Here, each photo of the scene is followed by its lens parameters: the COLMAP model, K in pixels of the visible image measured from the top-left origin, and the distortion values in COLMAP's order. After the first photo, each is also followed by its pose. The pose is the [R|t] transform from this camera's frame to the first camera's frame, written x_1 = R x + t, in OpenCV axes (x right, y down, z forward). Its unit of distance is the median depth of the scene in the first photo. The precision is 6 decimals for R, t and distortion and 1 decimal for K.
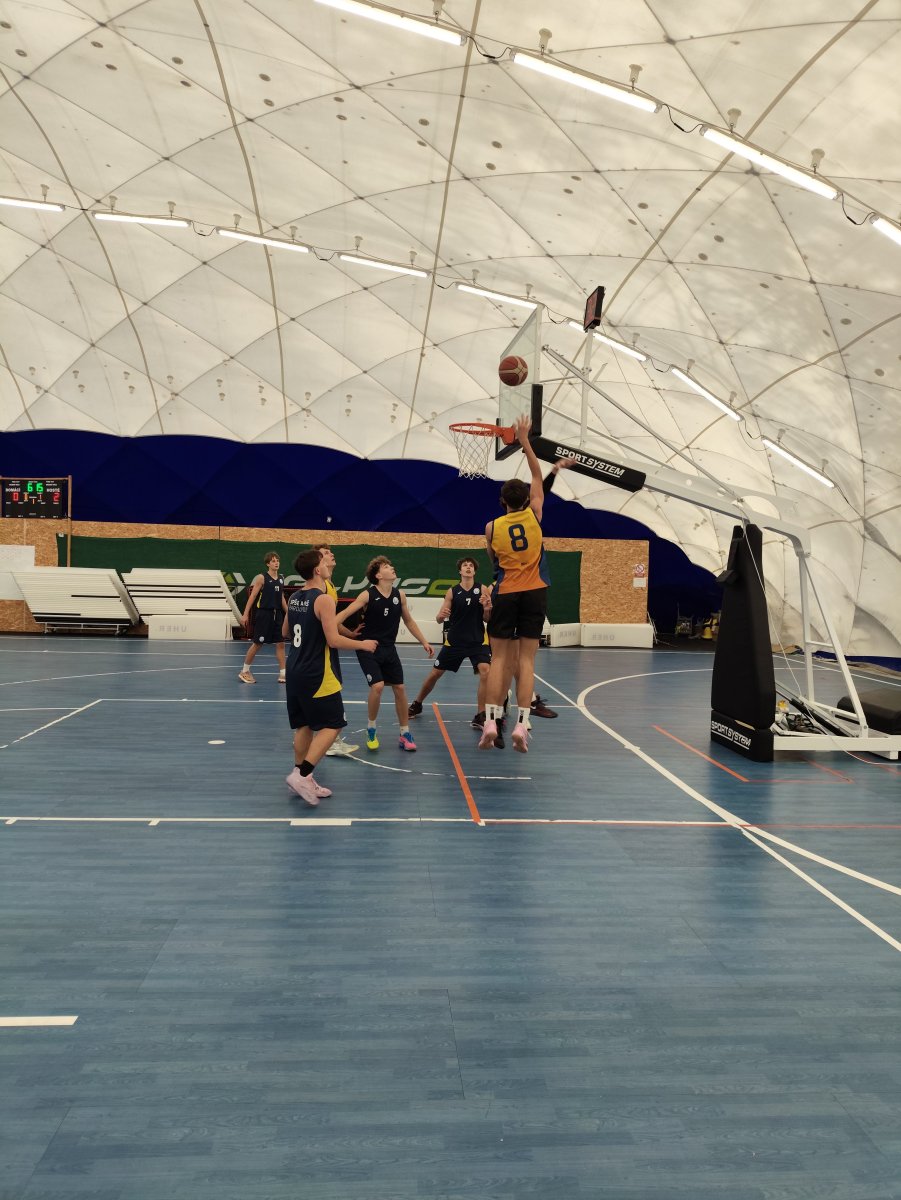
lens RADIAL K [[899.2, 0, 465.6], [0, 899.2, 588.0], [0, 0, 1]] dist [0.058259, -0.065693]
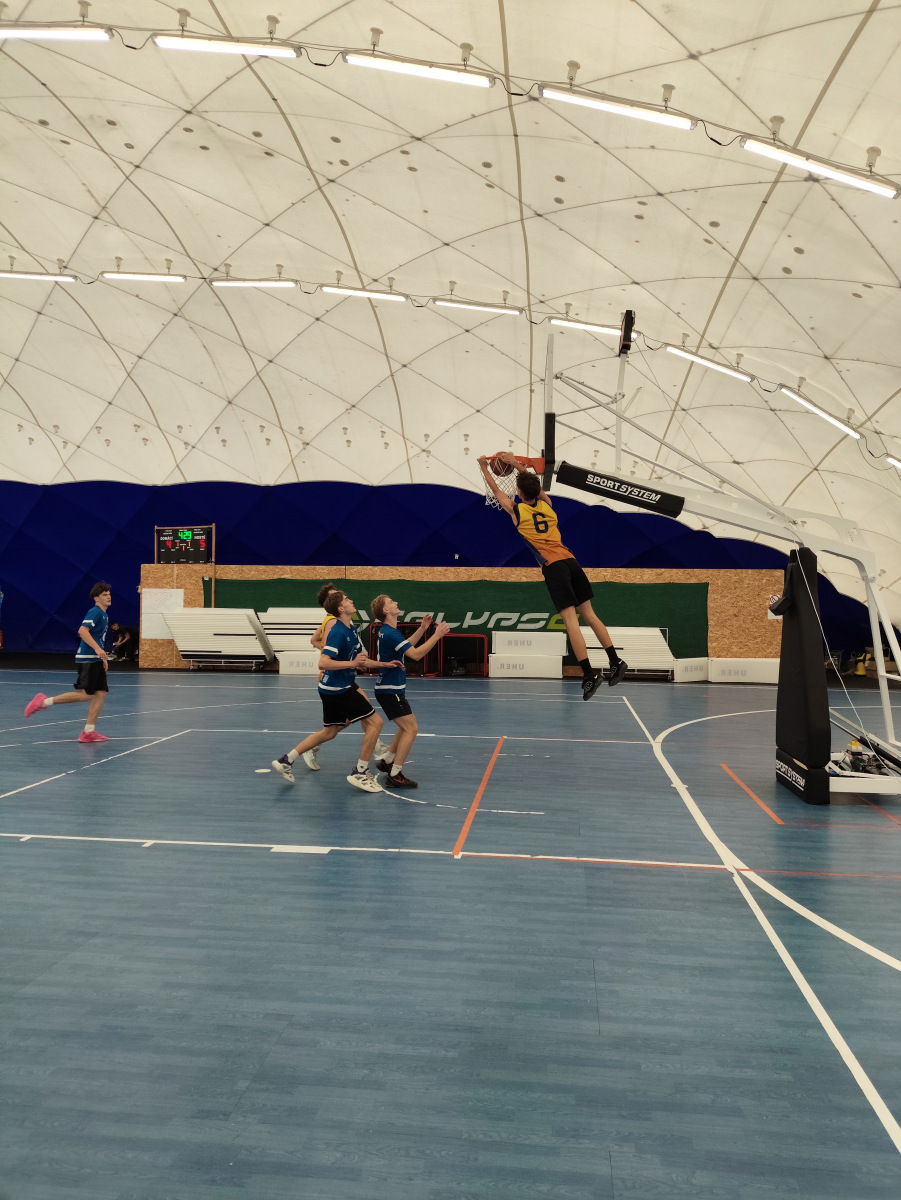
lens RADIAL K [[899.2, 0, 473.8], [0, 899.2, 597.1], [0, 0, 1]] dist [0.058259, -0.065693]
pose [[0.980653, -0.018693, -0.194859, 0.135506], [0.012693, 0.999408, -0.031992, 0.004711], [0.195341, 0.028900, 0.980309, 0.012773]]
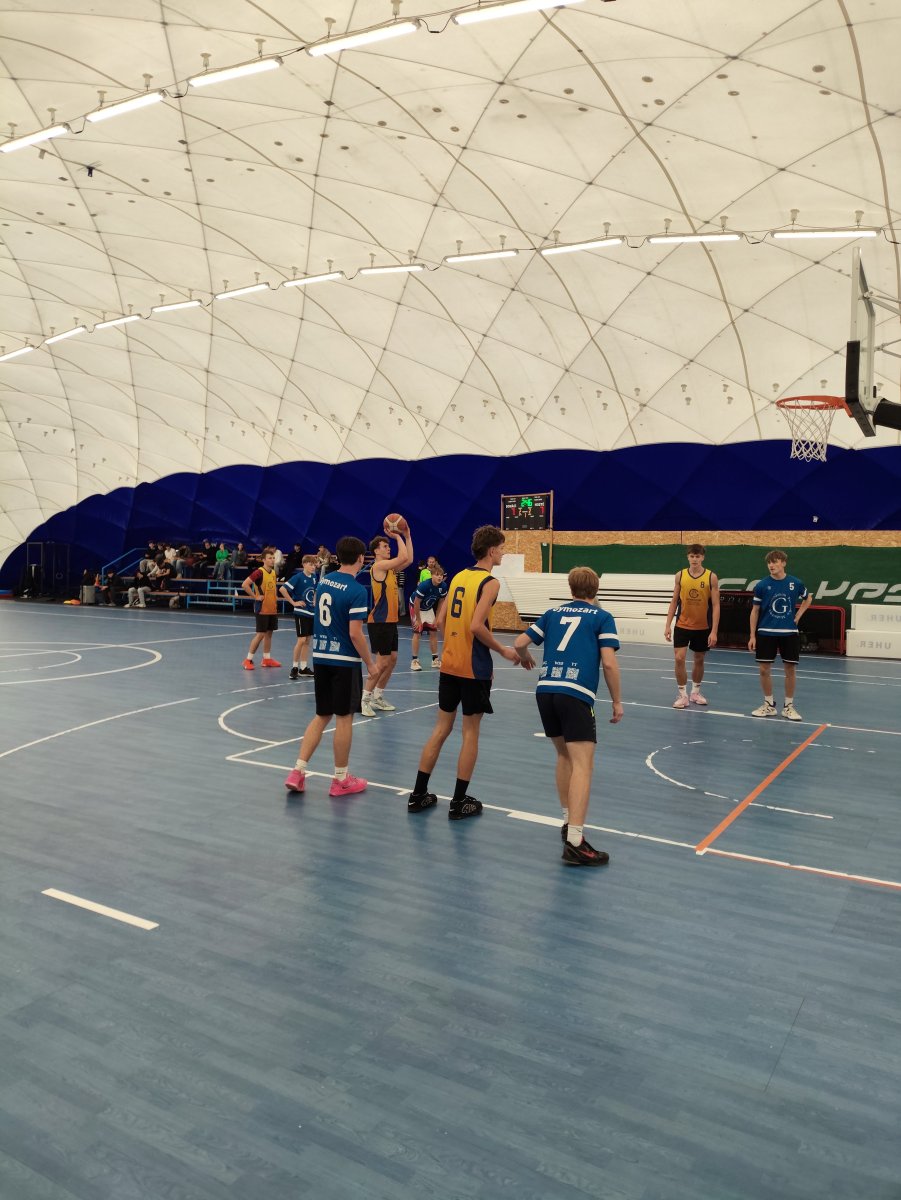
lens RADIAL K [[899.2, 0, 445.5], [0, 899.2, 583.2], [0, 0, 1]] dist [0.058259, -0.065693]
pose [[0.803405, 0.001001, -0.595432, 0.201383], [-0.009727, 0.999887, -0.011442, 0.005688], [0.595354, 0.014984, 0.803324, 0.075342]]
